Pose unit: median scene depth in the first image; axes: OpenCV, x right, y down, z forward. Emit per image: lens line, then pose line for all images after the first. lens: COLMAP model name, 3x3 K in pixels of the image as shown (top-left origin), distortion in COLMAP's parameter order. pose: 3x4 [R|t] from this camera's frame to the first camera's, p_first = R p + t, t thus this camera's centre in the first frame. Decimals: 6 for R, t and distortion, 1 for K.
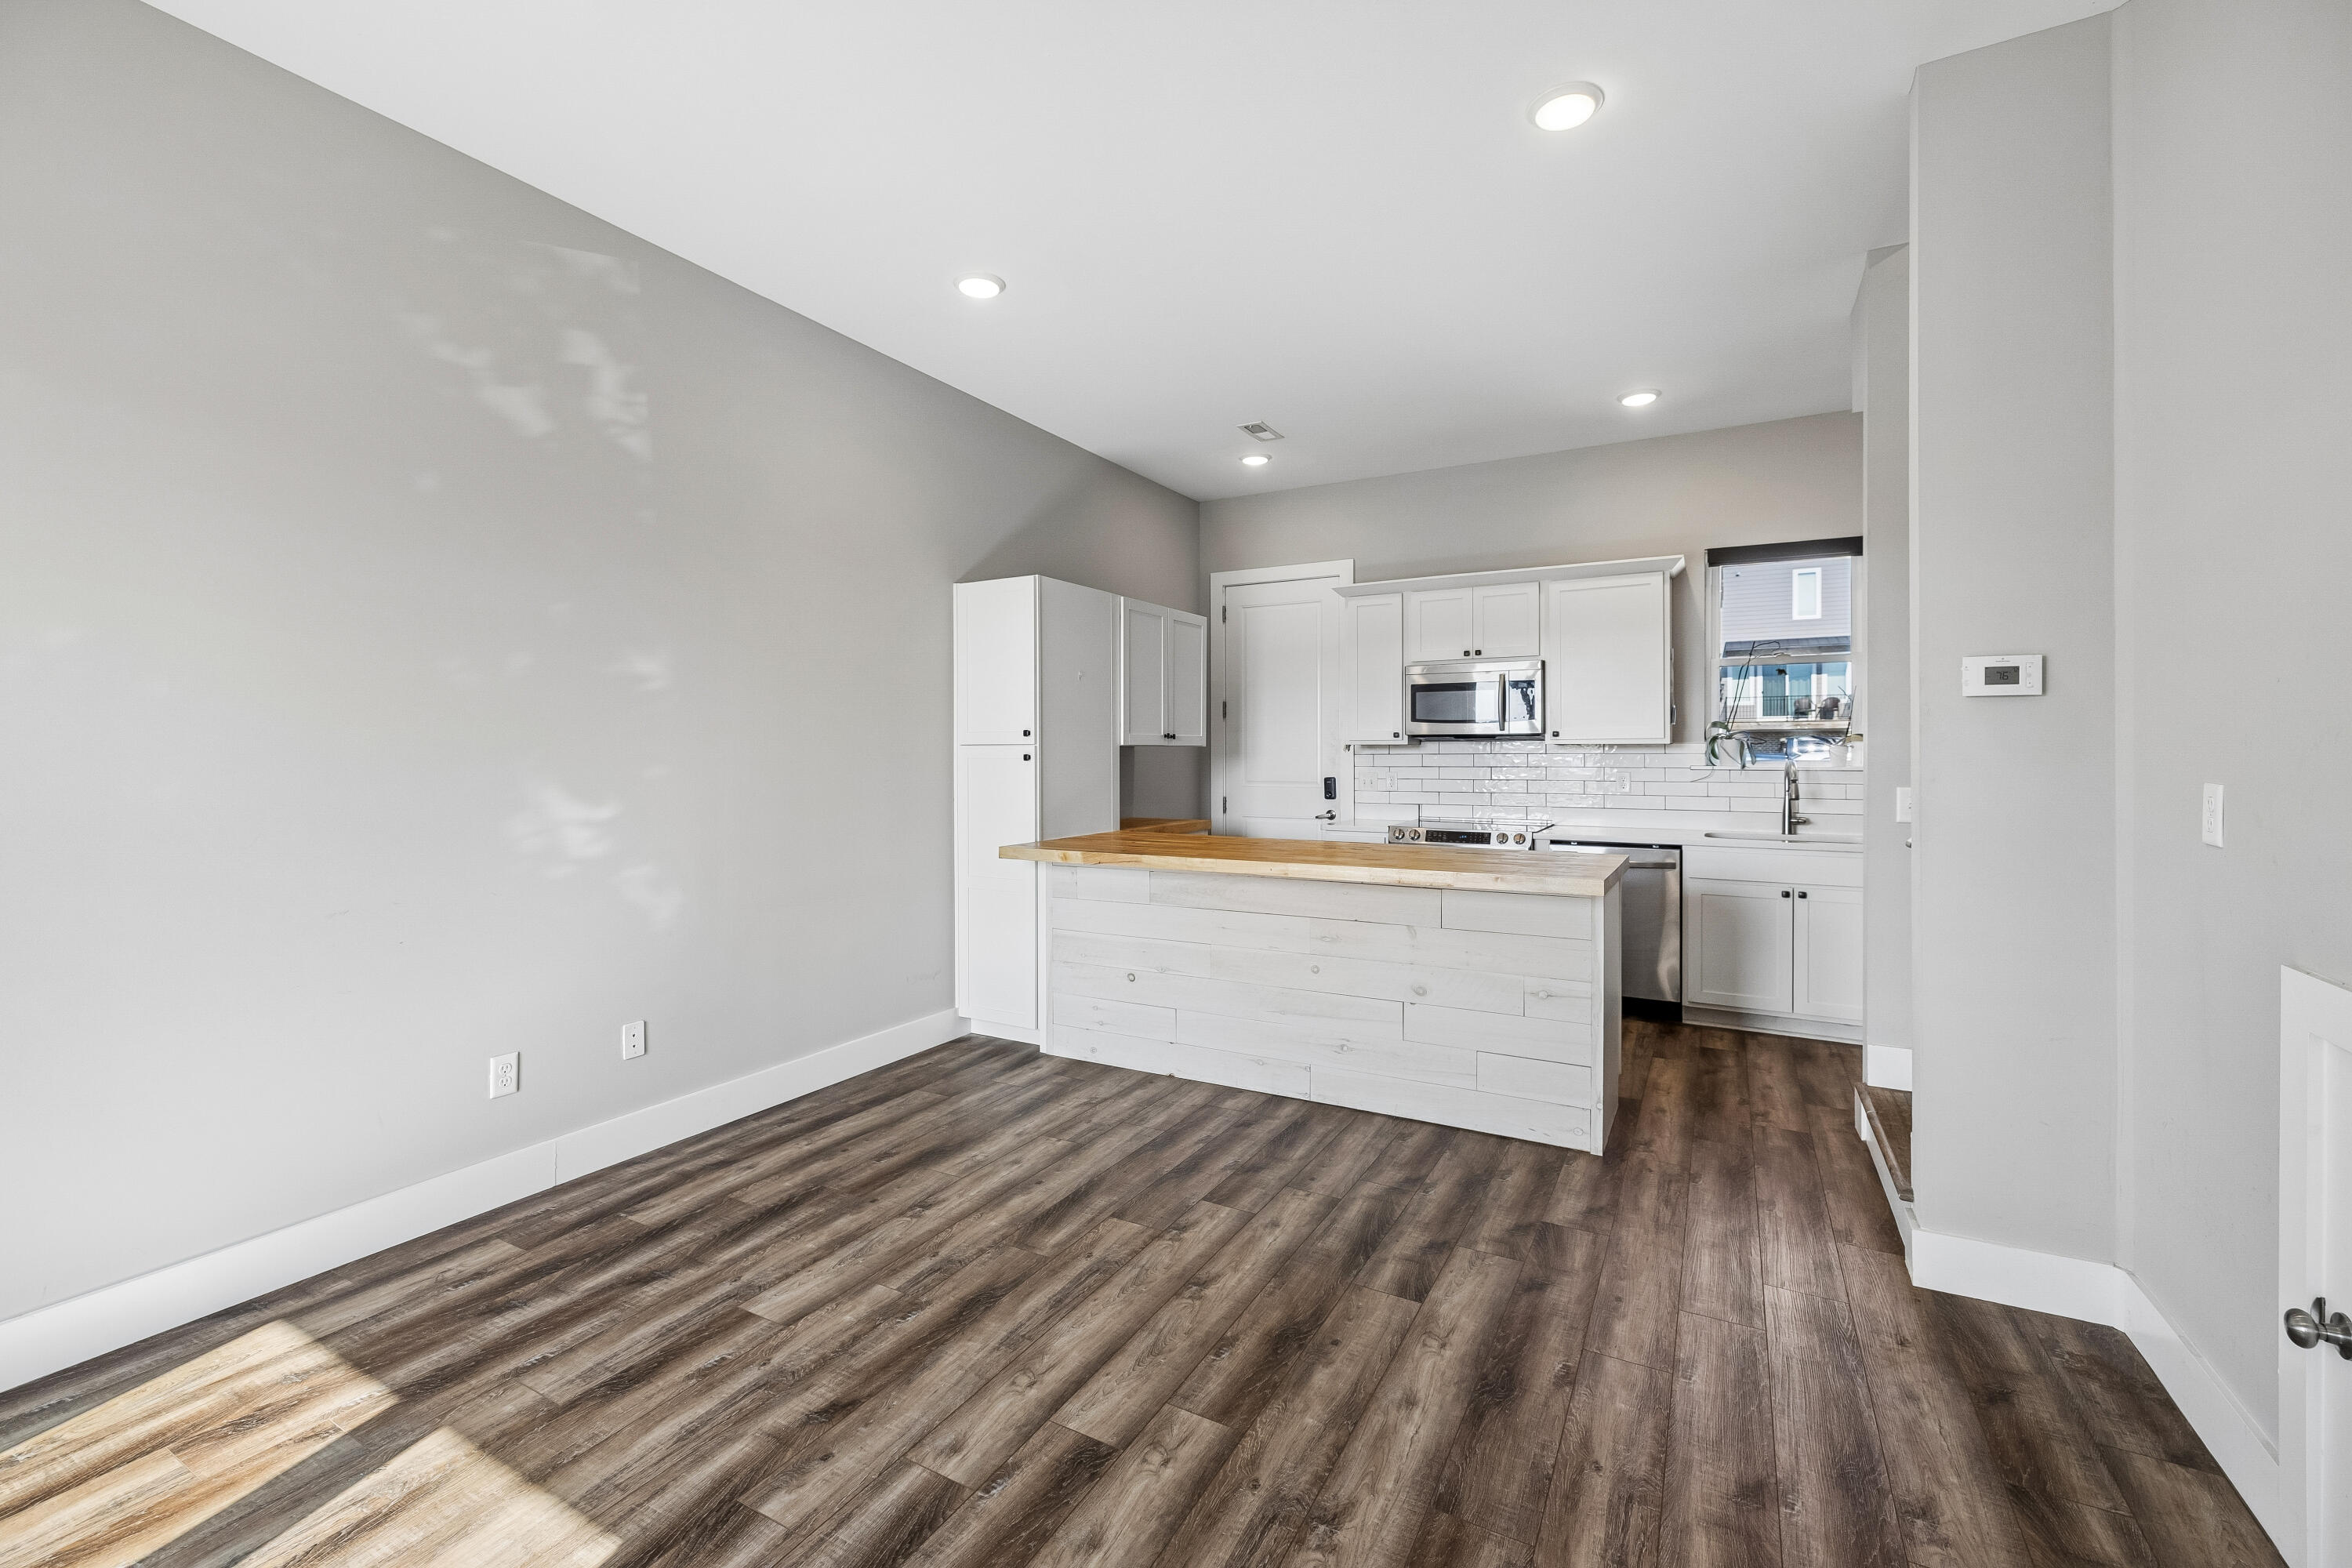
lens RADIAL K [[989.2, 0, 1169.9], [0, 989.2, 761.9], [0, 0, 1]] dist [-0.000553, 0.000505]
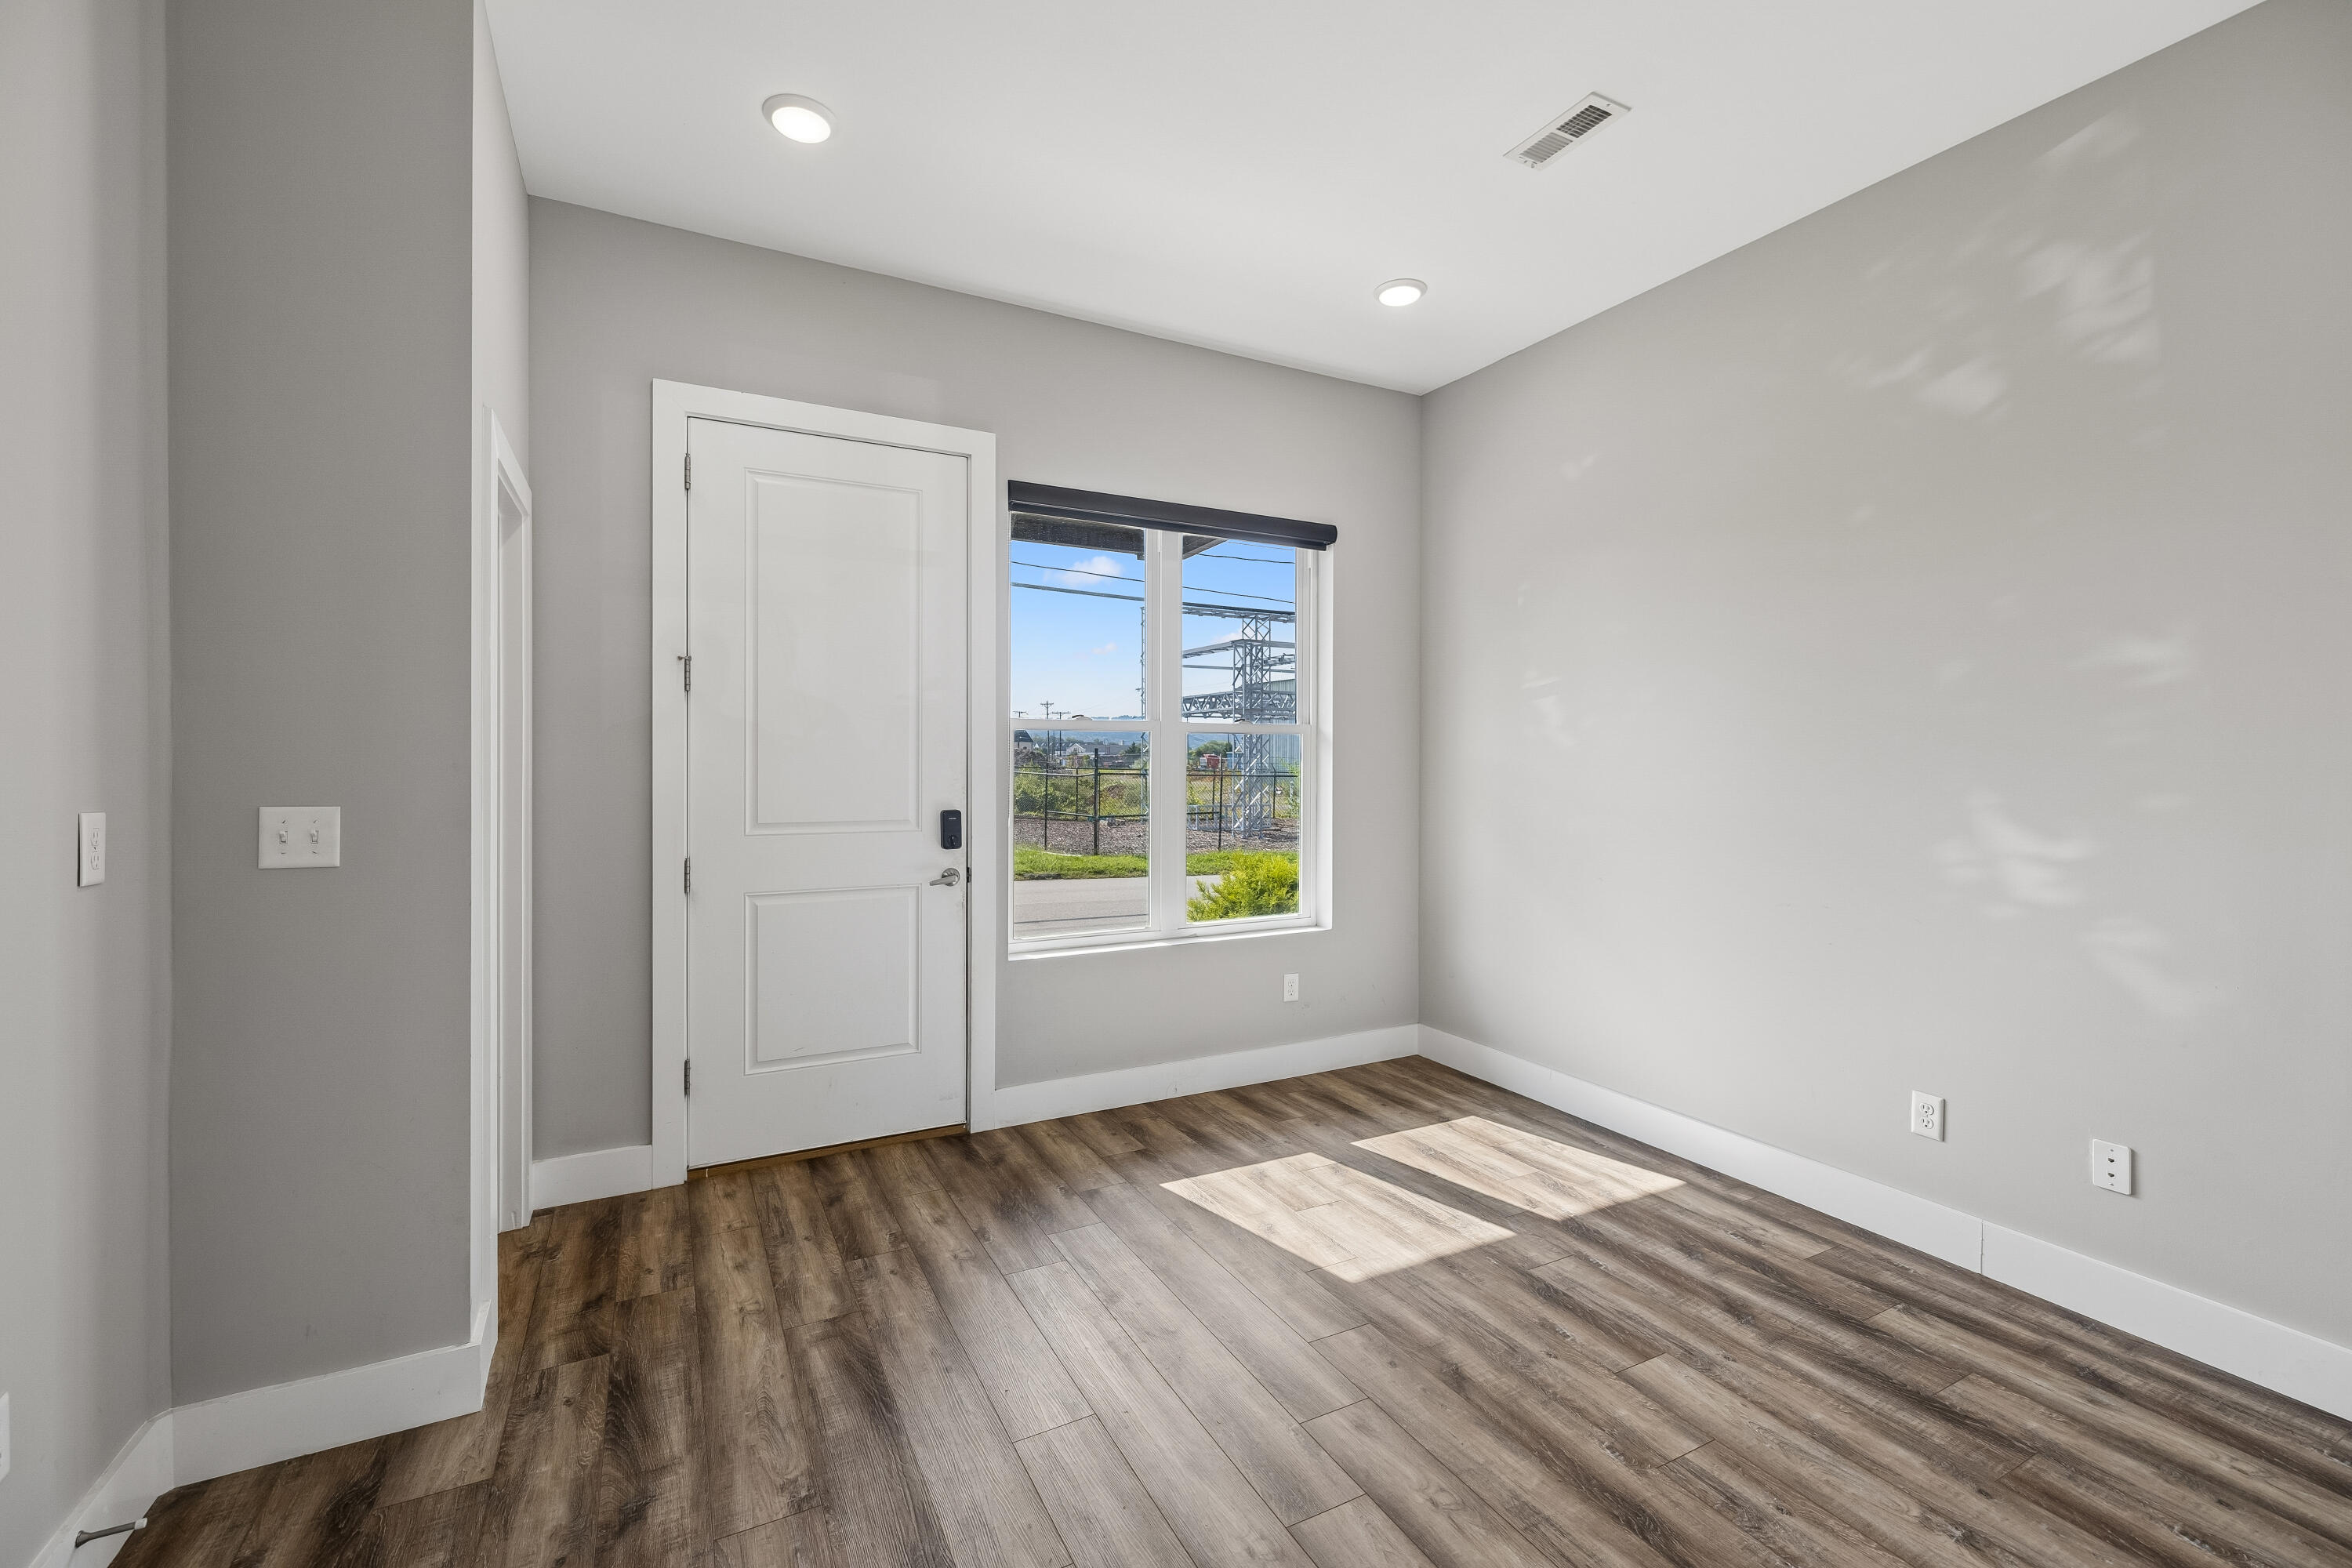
lens RADIAL K [[989.2, 0, 1166.3], [0, 989.2, 780.4], [0, 0, 1]] dist [-0.000553, 0.000505]
pose [[-0.548969, 0.017926, -0.835651, 0.449324], [-0.012042, 0.999497, 0.029351, -0.017766], [0.835756, 0.026175, -0.548477, 0.806080]]
